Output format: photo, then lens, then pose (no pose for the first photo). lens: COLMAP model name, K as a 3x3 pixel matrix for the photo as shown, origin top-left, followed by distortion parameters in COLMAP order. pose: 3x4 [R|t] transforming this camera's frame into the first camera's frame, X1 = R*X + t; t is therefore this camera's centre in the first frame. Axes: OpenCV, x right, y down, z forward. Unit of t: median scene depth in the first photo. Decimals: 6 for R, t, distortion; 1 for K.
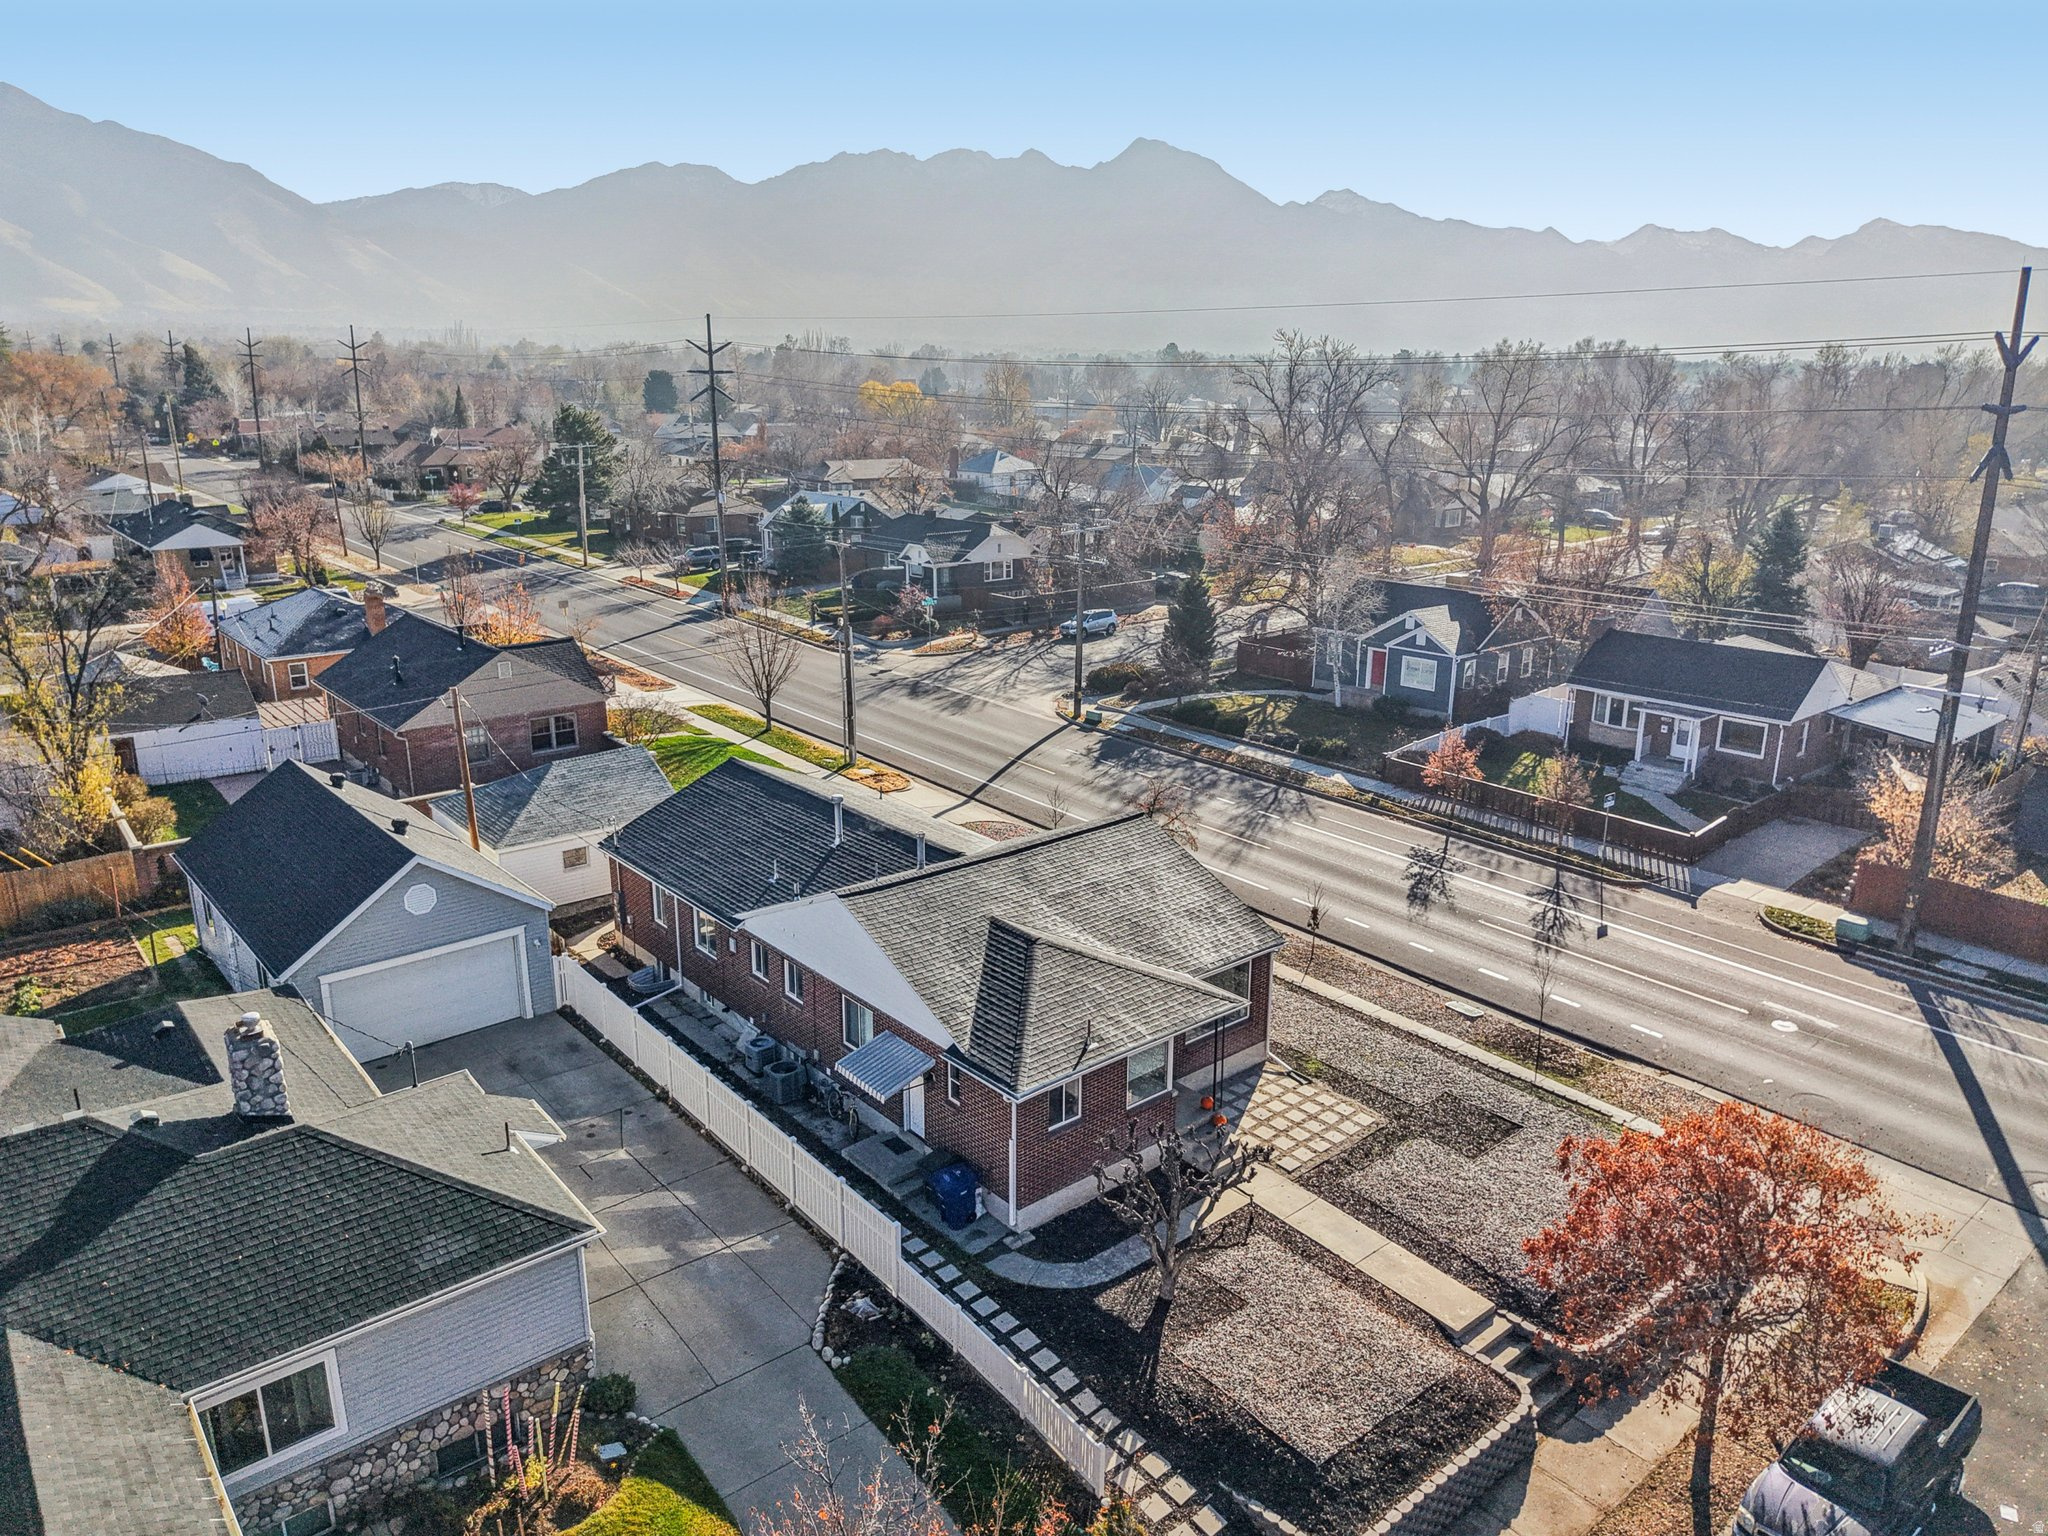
lens RADIAL K [[1370.3, 0, 1024.0], [0, 1370.3, 768.0], [0, 0, 1]] dist [0.045313, -0.048173]
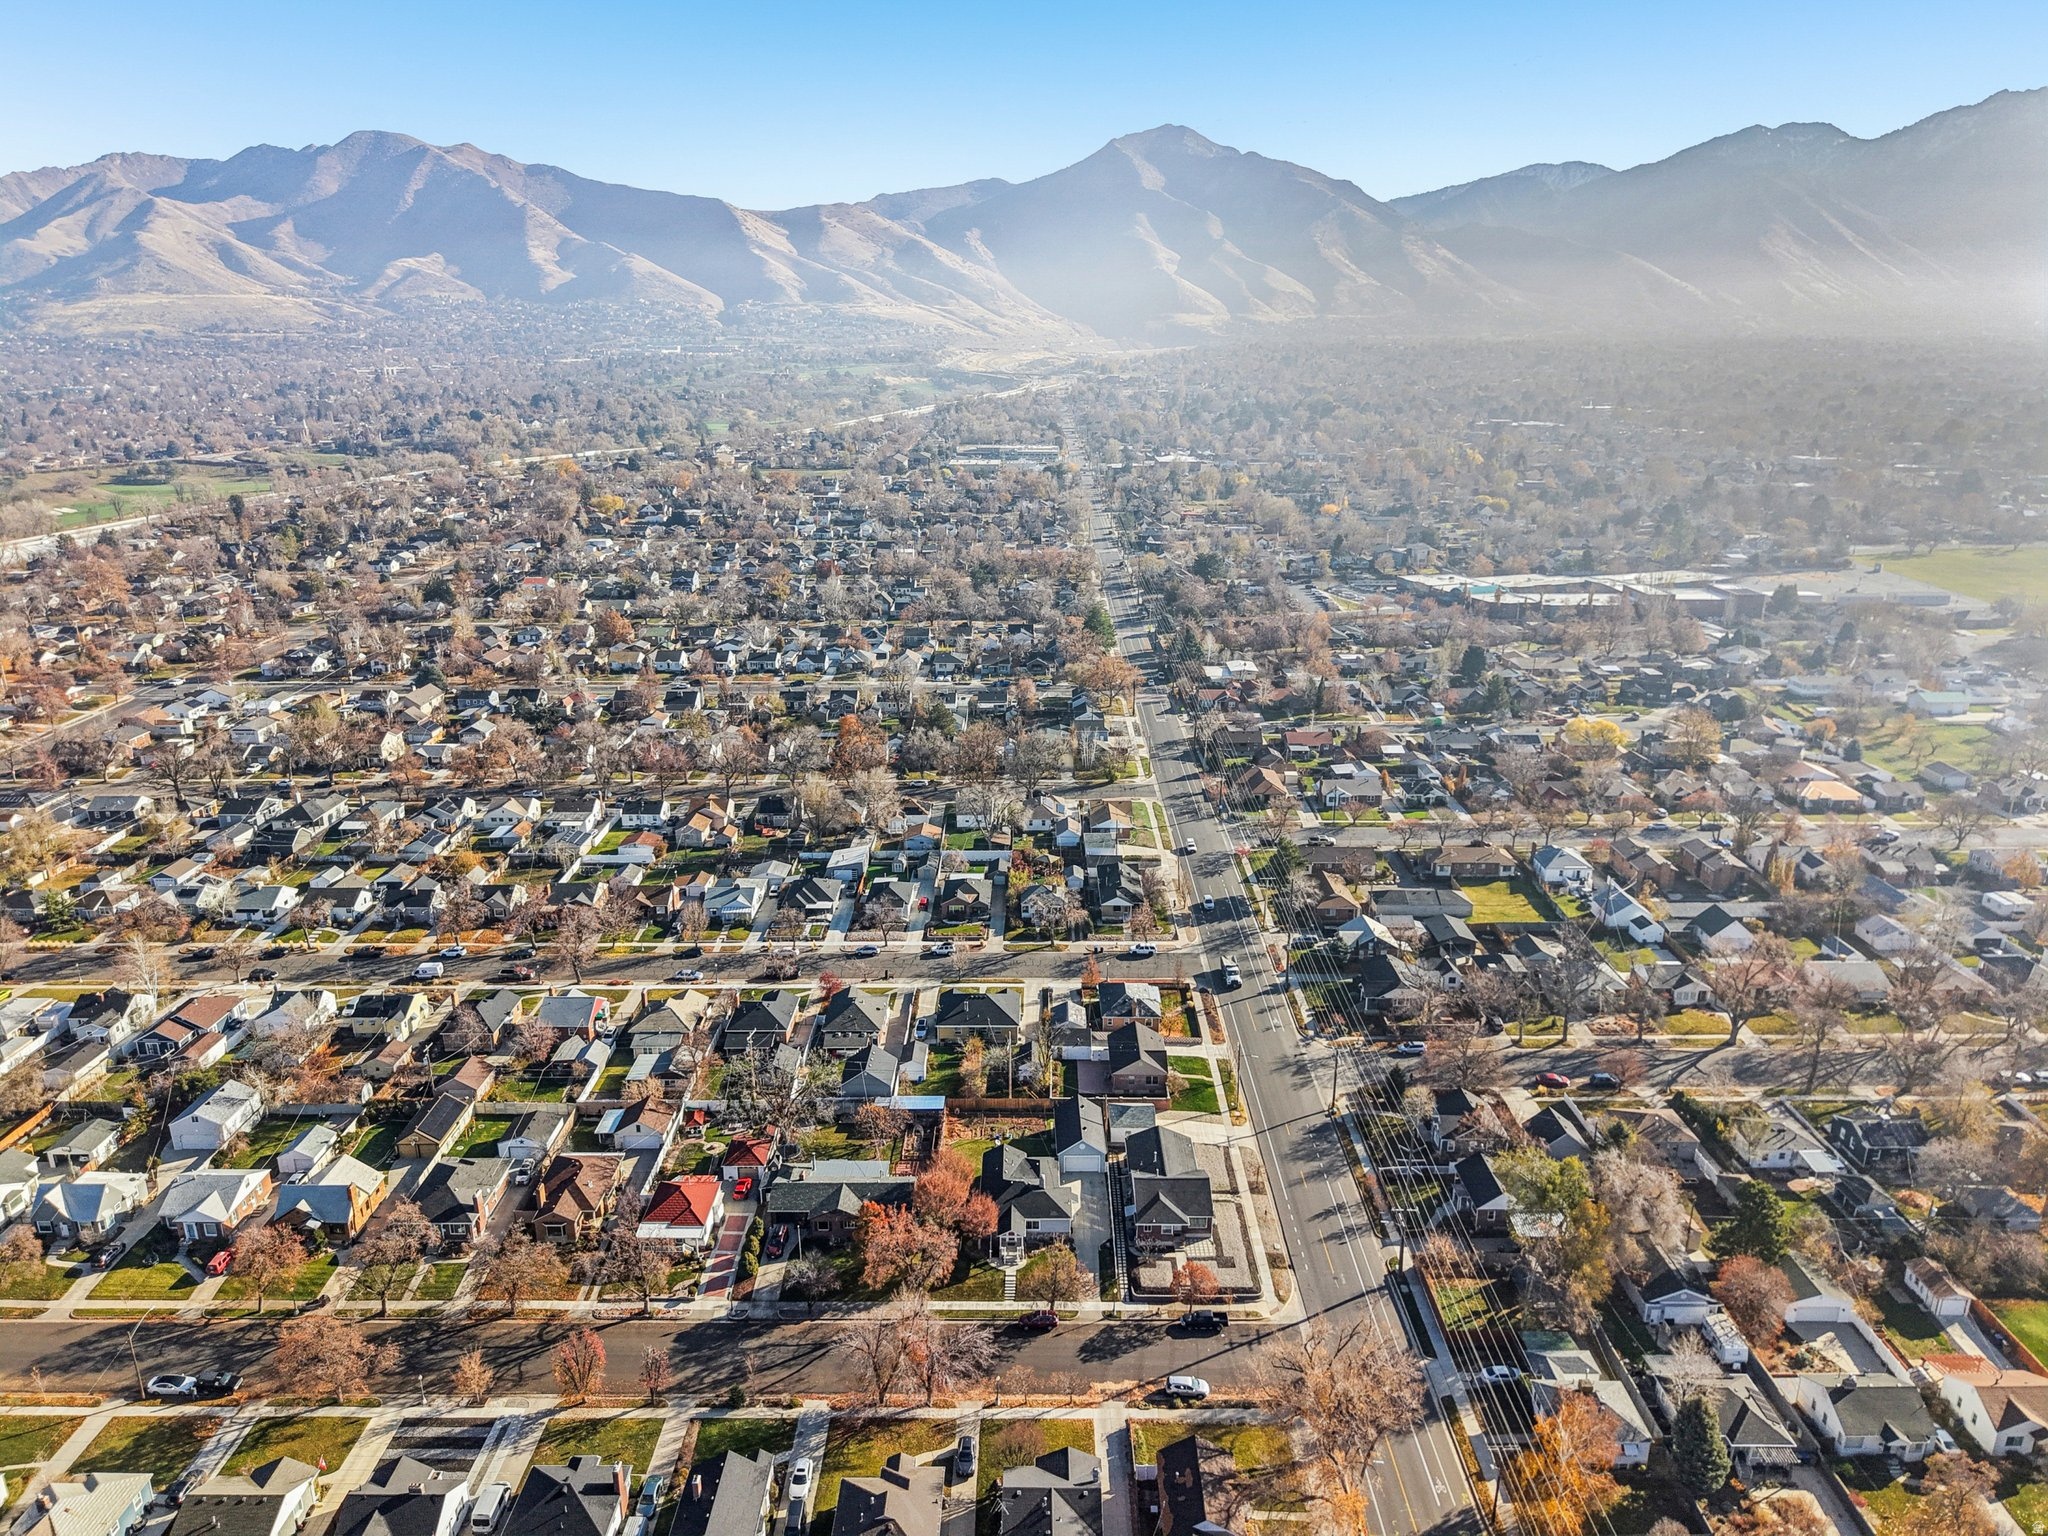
lens RADIAL K [[1381.6, 0, 1022.8], [0, 1381.6, 756.3], [0, 0, 1]] dist [0.026350, -0.026152]
pose [[0.764098, 0.180857, -0.619229, 2.092862], [-0.171707, 0.982288, 0.075017, -1.502317], [0.621828, 0.049006, 0.781619, -2.935013]]
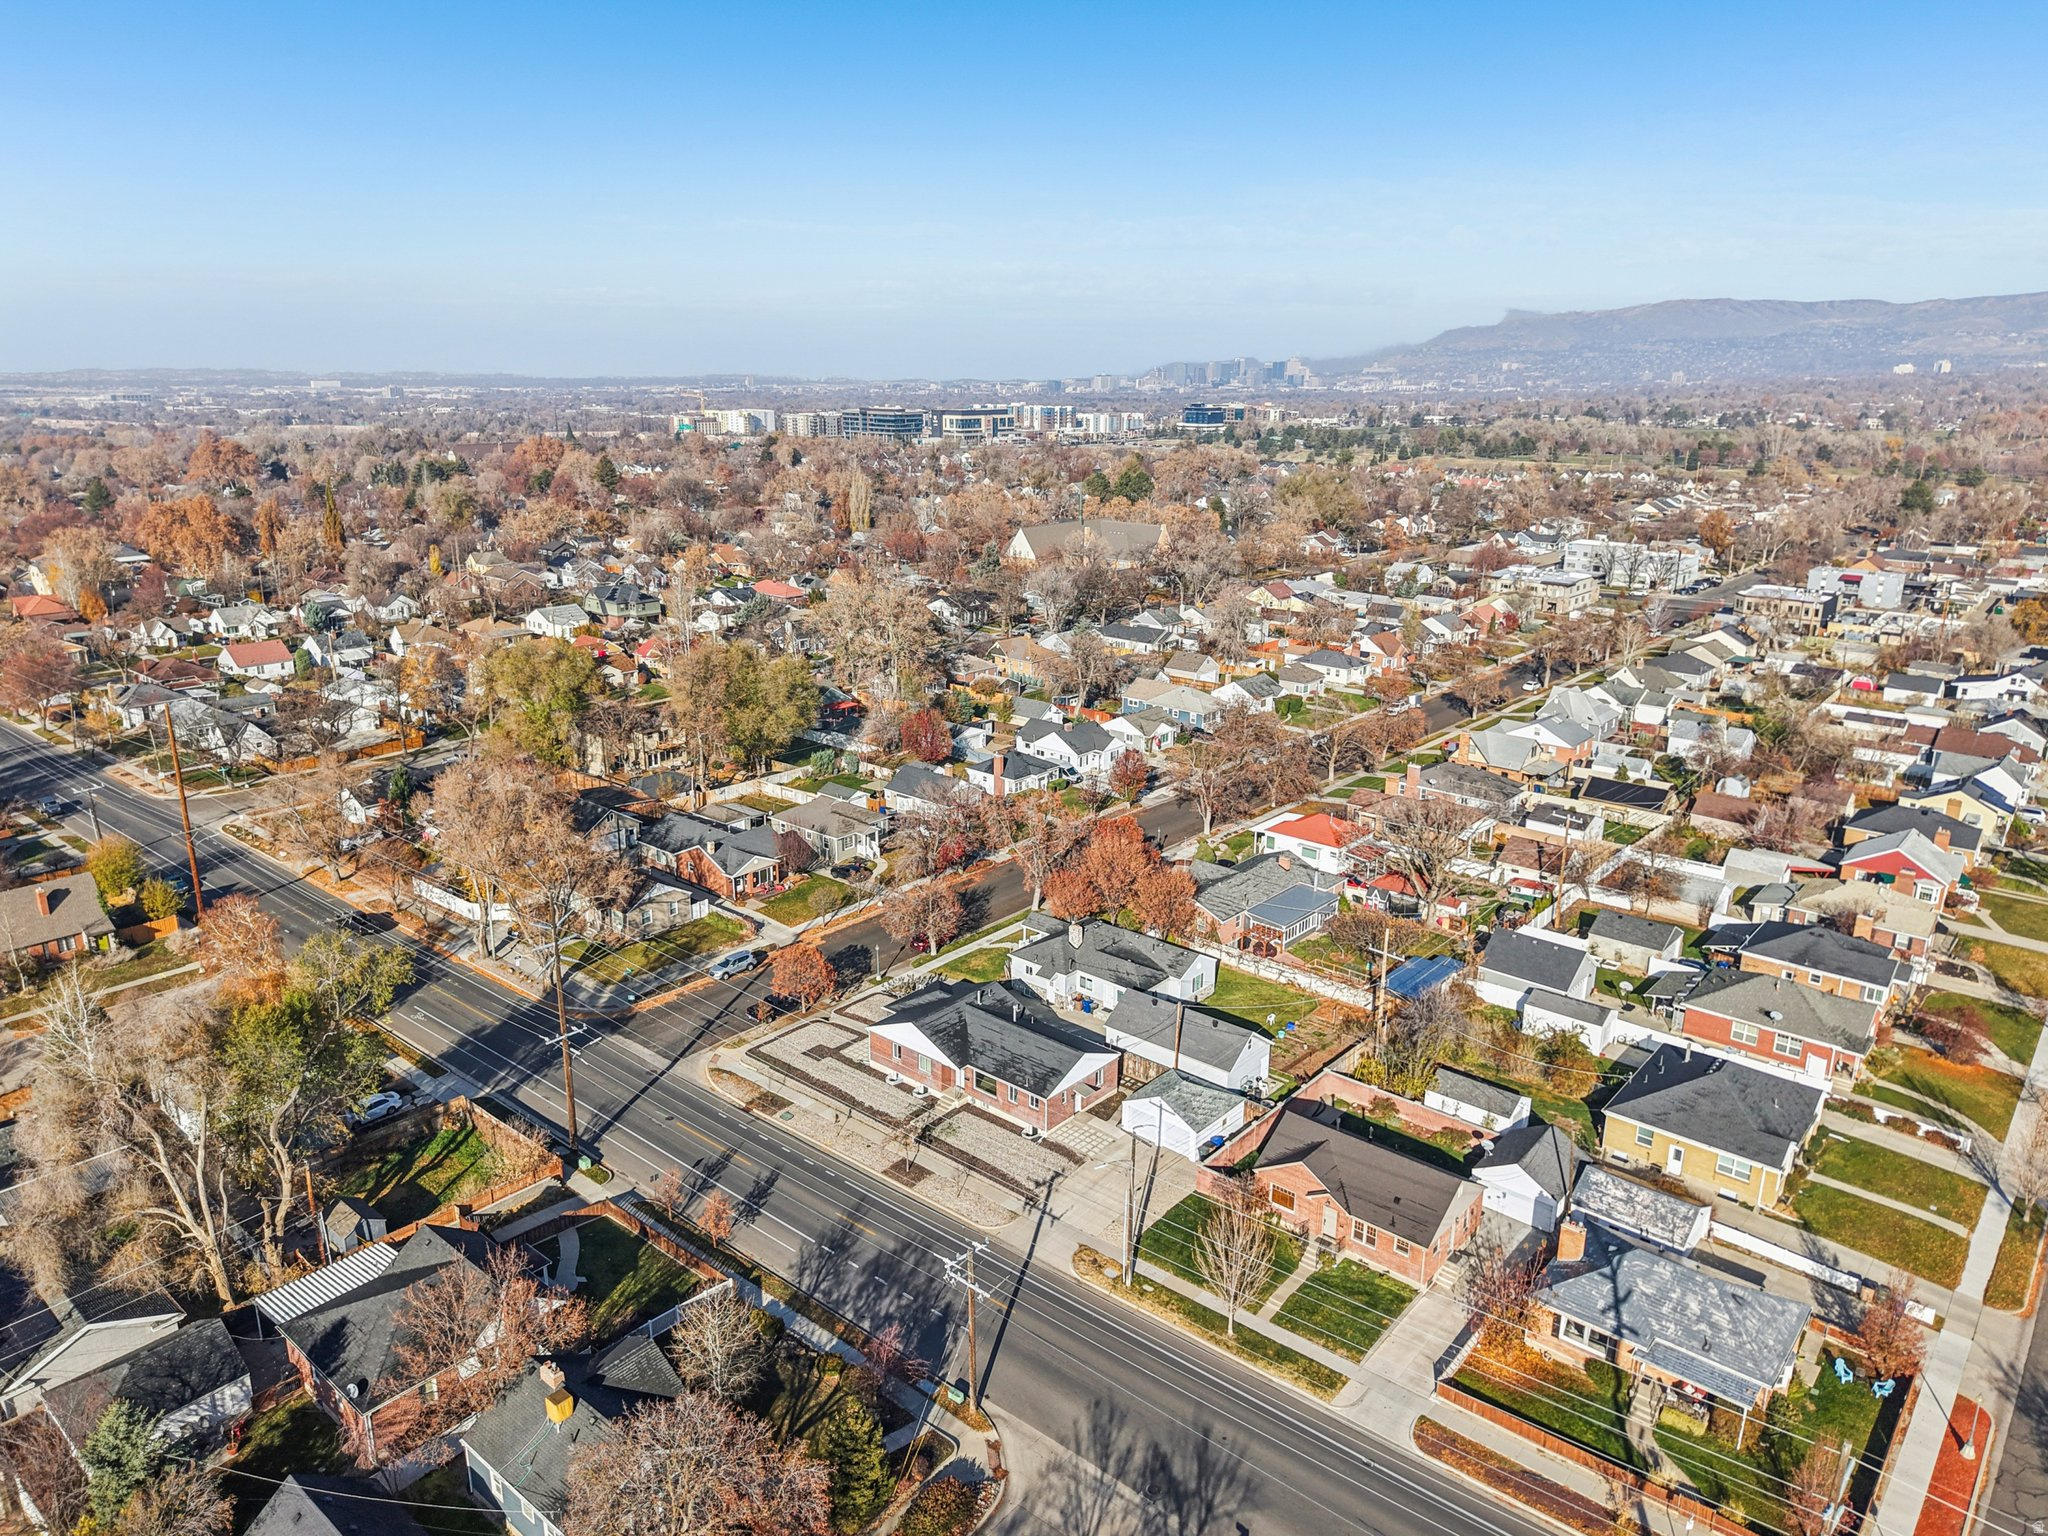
lens RADIAL K [[1381.6, 0, 1022.8], [0, 1381.6, 756.3], [0, 0, 1]] dist [0.026350, -0.026152]
pose [[-0.986116, 0.041306, -0.160837, 0.266946], [-0.050474, 0.848182, 0.527295, -1.779281], [0.158200, 0.528092, -0.834321, 2.847979]]
